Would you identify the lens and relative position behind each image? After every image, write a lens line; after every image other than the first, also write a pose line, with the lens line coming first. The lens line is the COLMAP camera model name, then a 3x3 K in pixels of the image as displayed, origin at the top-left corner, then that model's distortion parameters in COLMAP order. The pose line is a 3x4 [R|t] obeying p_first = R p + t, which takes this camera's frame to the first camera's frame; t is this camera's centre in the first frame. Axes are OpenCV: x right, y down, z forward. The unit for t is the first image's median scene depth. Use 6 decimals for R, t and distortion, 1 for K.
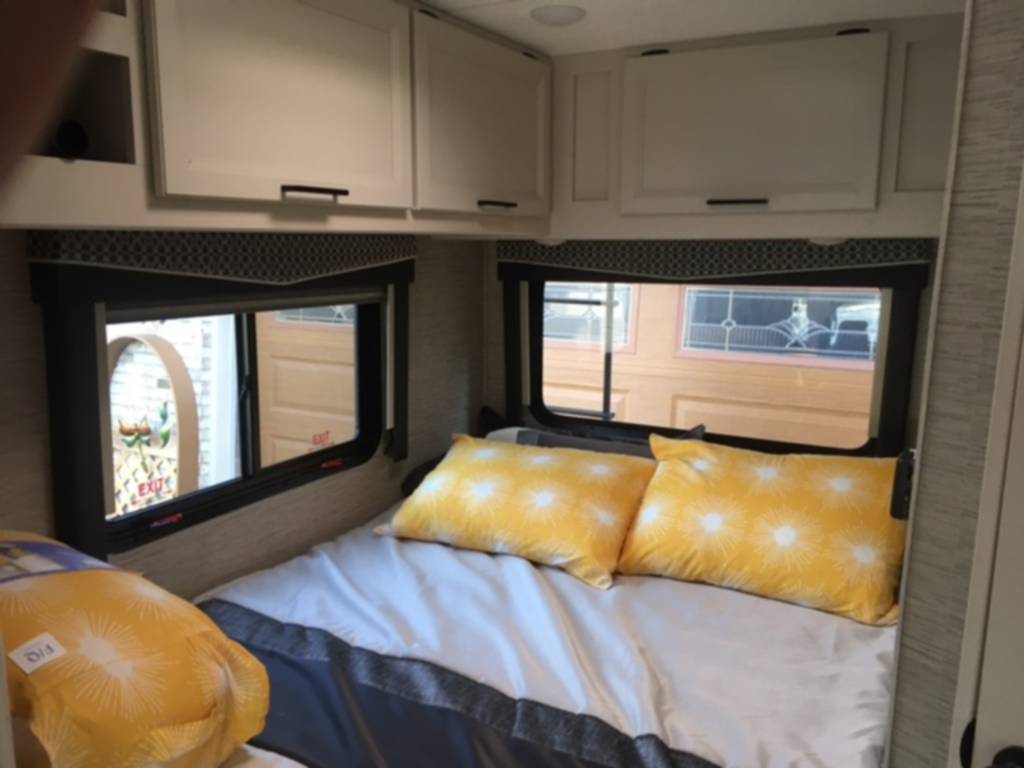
lens RADIAL K [[874.8, 0, 509.5], [0, 874.8, 388.0], [0, 0, 1]] dist [0.078051, -0.095505]
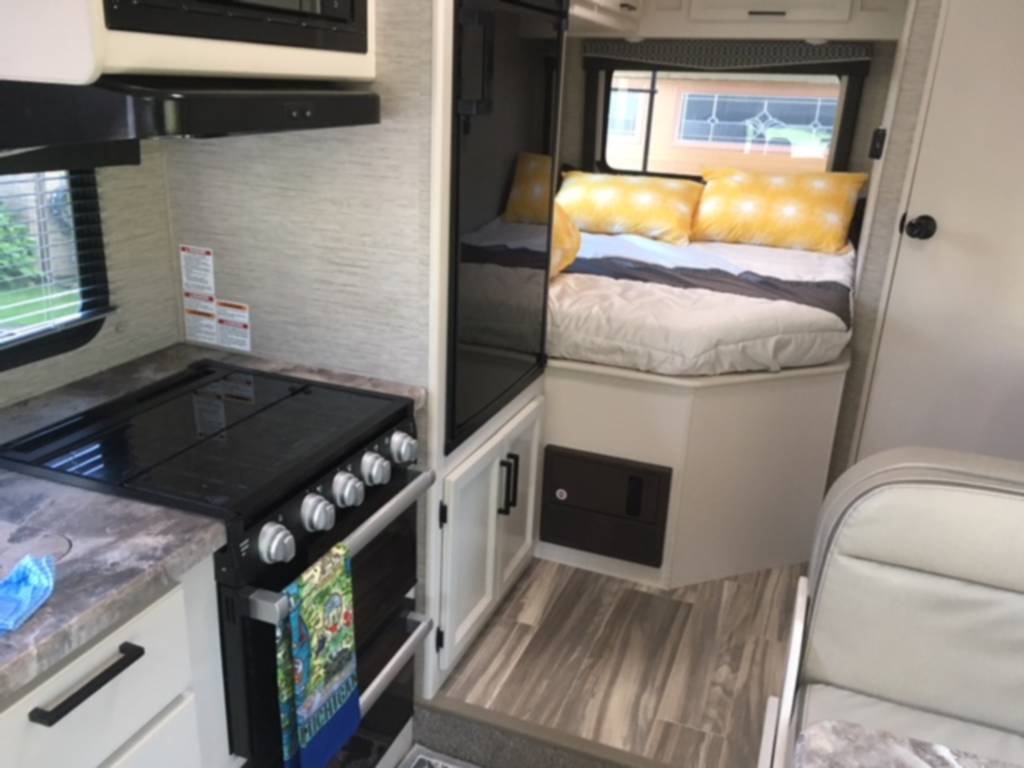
lens RADIAL K [[874.8, 0, 509.5], [0, 874.8, 388.0], [0, 0, 1]] dist [0.078051, -0.095505]
pose [[0.991608, -0.006171, 0.129132, -0.434913], [-0.014394, 0.987379, 0.157717, 0.223855], [-0.128475, -0.158252, 0.979005, -0.661239]]
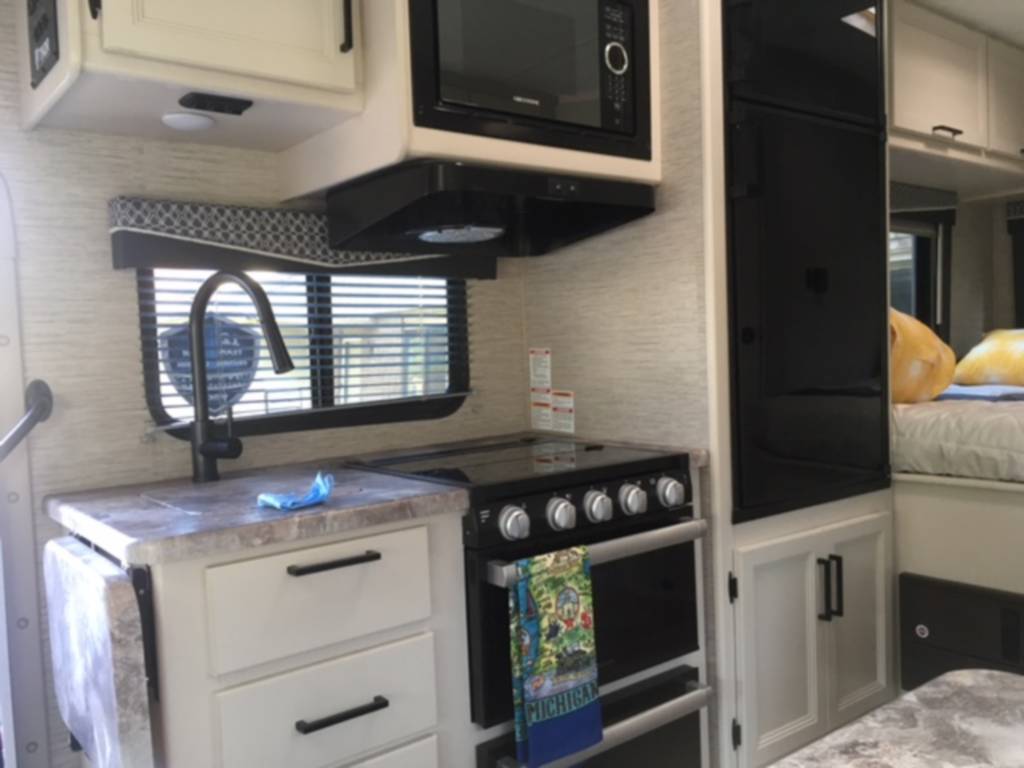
lens RADIAL K [[874.8, 0, 509.5], [0, 874.8, 388.0], [0, 0, 1]] dist [0.078051, -0.095505]
pose [[0.914680, -0.020035, -0.403683, -0.228626], [-0.031443, 0.992217, -0.120489, 0.409670], [0.402955, 0.122902, 0.906930, -0.719751]]
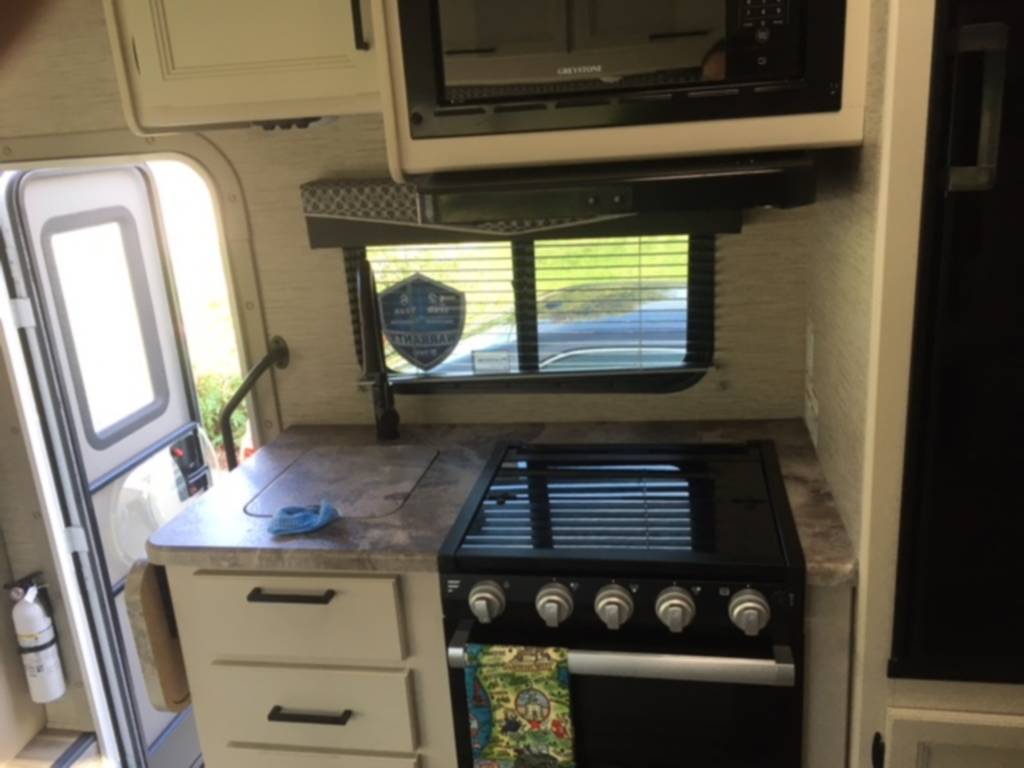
lens RADIAL K [[874.8, 0, 509.5], [0, 874.8, 388.0], [0, 0, 1]] dist [0.078051, -0.095505]
pose [[0.305028, 0.257511, -0.916868, 0.044305], [-0.103808, 0.966003, 0.236775, 0.122874], [0.946669, 0.022955, 0.321390, -0.245207]]
